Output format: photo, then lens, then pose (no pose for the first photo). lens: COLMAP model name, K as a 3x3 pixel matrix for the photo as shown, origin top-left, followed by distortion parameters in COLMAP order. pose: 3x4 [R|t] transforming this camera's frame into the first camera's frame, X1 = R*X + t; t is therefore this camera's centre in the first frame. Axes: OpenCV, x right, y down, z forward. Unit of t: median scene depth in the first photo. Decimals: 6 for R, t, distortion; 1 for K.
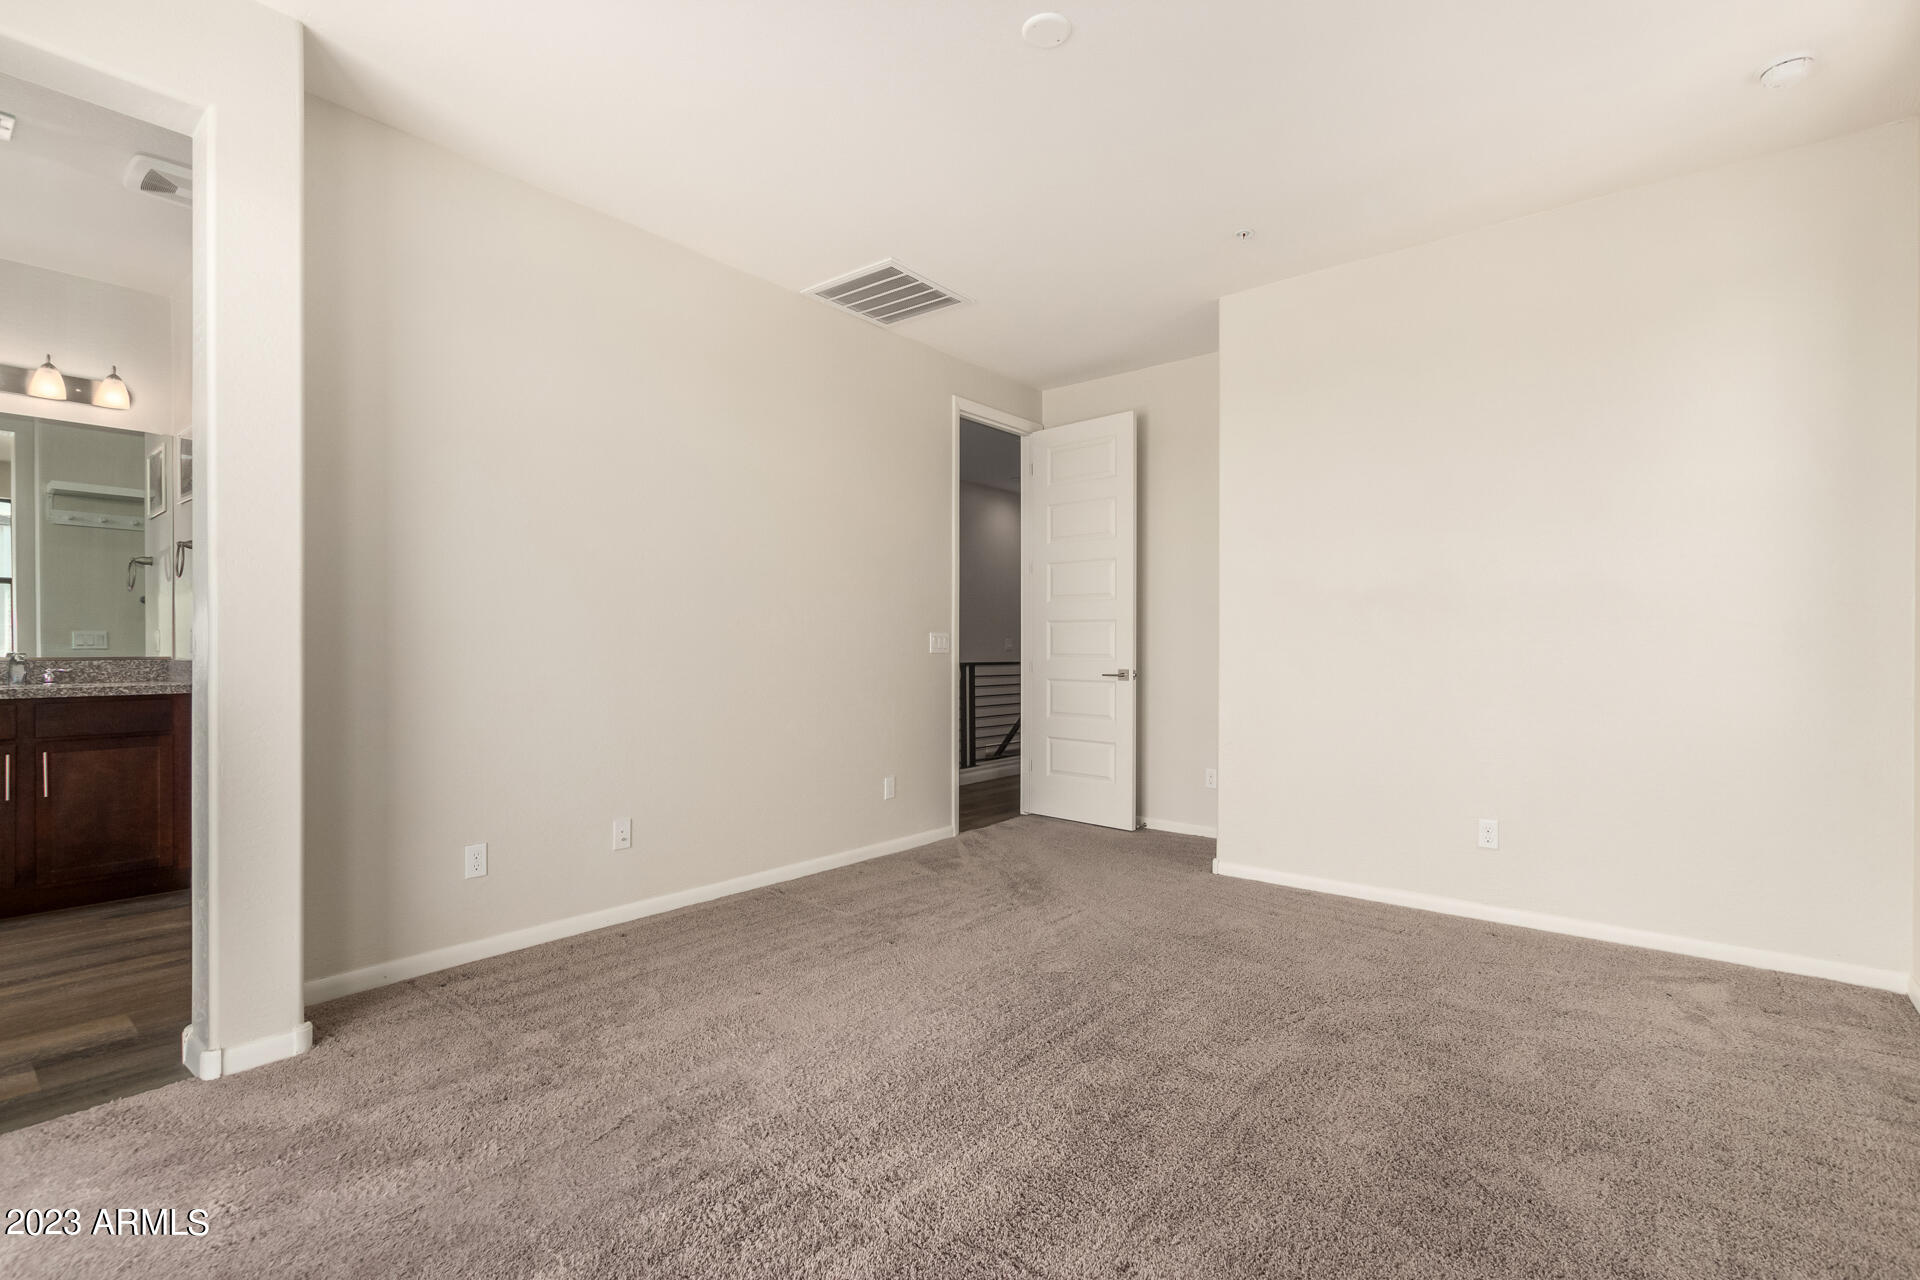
lens RADIAL K [[884.0, 0, 956.3], [0, 884.0, 640.0], [0, 0, 1]] dist [0.005939, -0.005575]
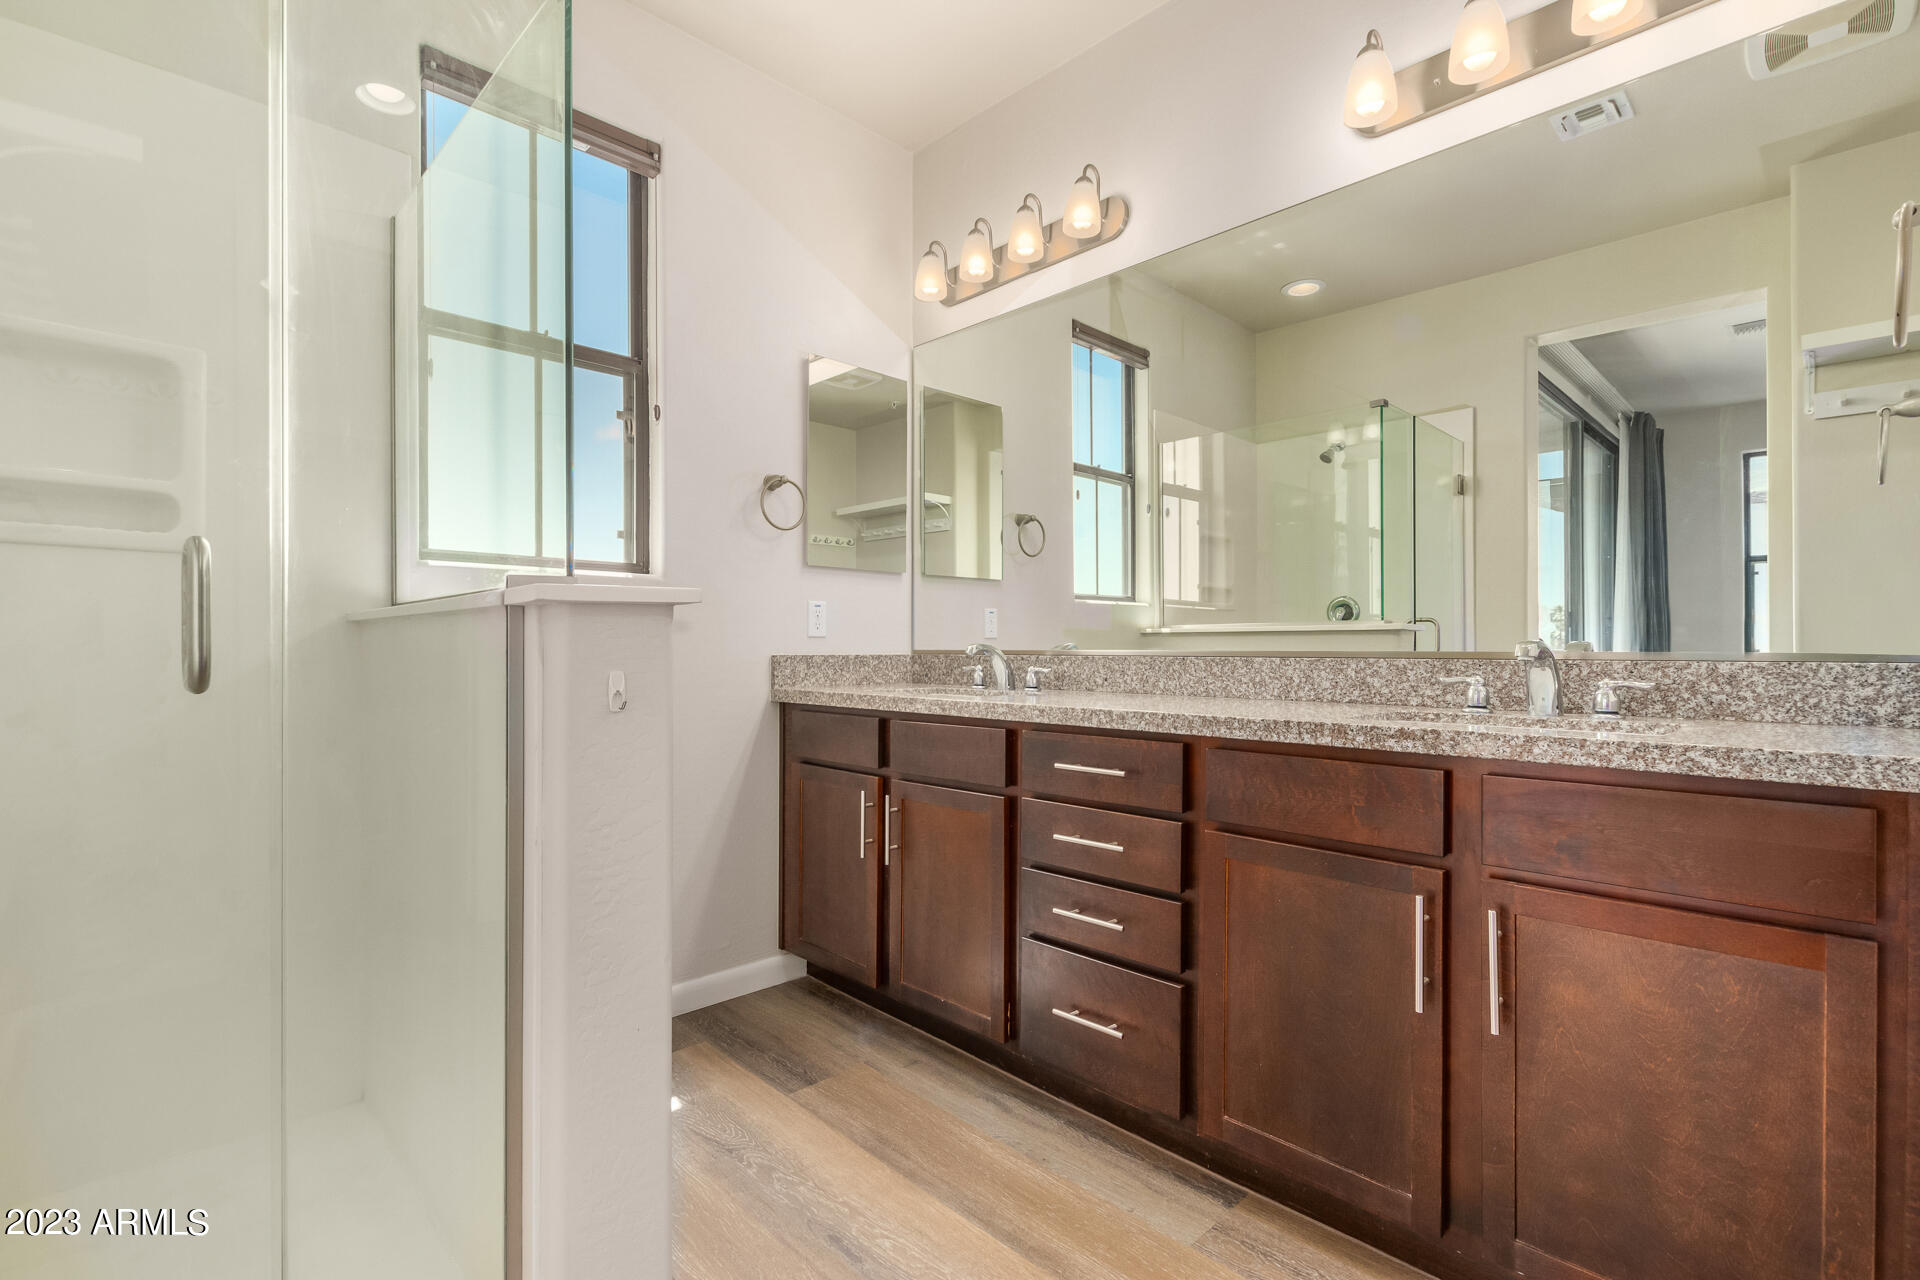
lens RADIAL K [[884.0, 0, 957.3], [0, 884.0, 641.3], [0, 0, 1]] dist [0.005939, -0.005575]
pose [[-0.105814, -0.006245, -0.994366, -0.562548], [0.005616, 0.999961, -0.006878, 0.015221], [0.994370, -0.006312, -0.105775, 0.717054]]
